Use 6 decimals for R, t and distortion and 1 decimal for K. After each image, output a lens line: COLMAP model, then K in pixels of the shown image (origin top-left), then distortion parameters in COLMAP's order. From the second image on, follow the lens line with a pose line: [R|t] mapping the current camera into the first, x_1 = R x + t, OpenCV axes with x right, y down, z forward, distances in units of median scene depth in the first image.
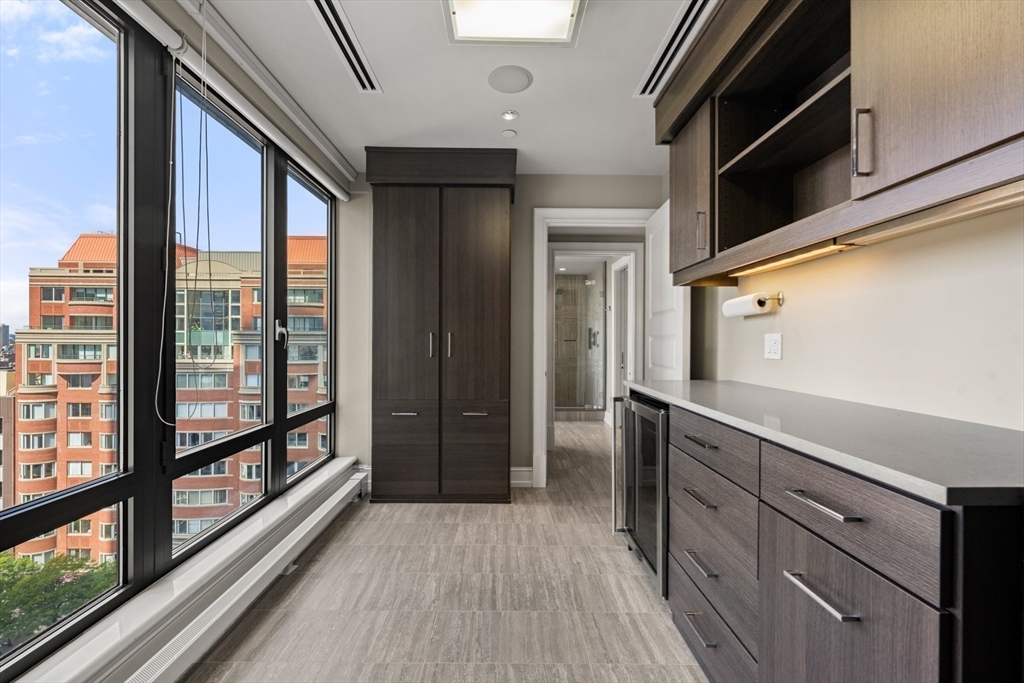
lens RADIAL K [[439.7, 0, 509.0], [0, 439.7, 344.2], [0, 0, 1]] dist [0.002078, 0.000426]
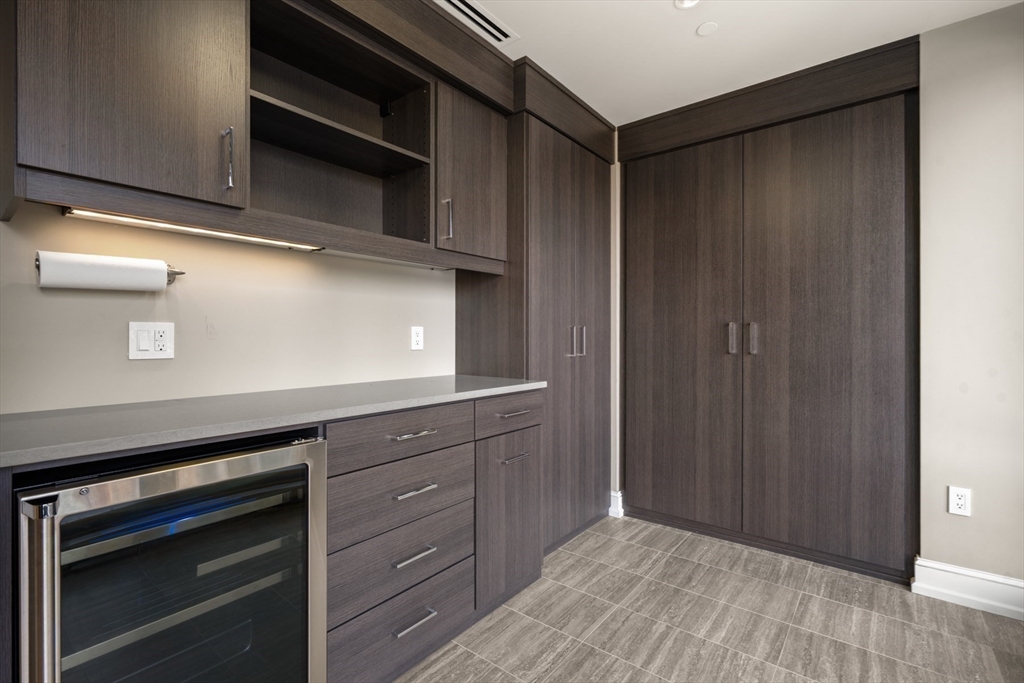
lens RADIAL K [[483.9, 0, 511.4], [0, 483.9, 338.0], [0, 0, 1]] dist [0.009247, 0.001079]
pose [[-0.764465, -0.016400, 0.644457, -0.560098], [-0.001639, 0.999723, 0.023496, -0.031052], [-0.644663, 0.016906, -0.764280, 2.137937]]
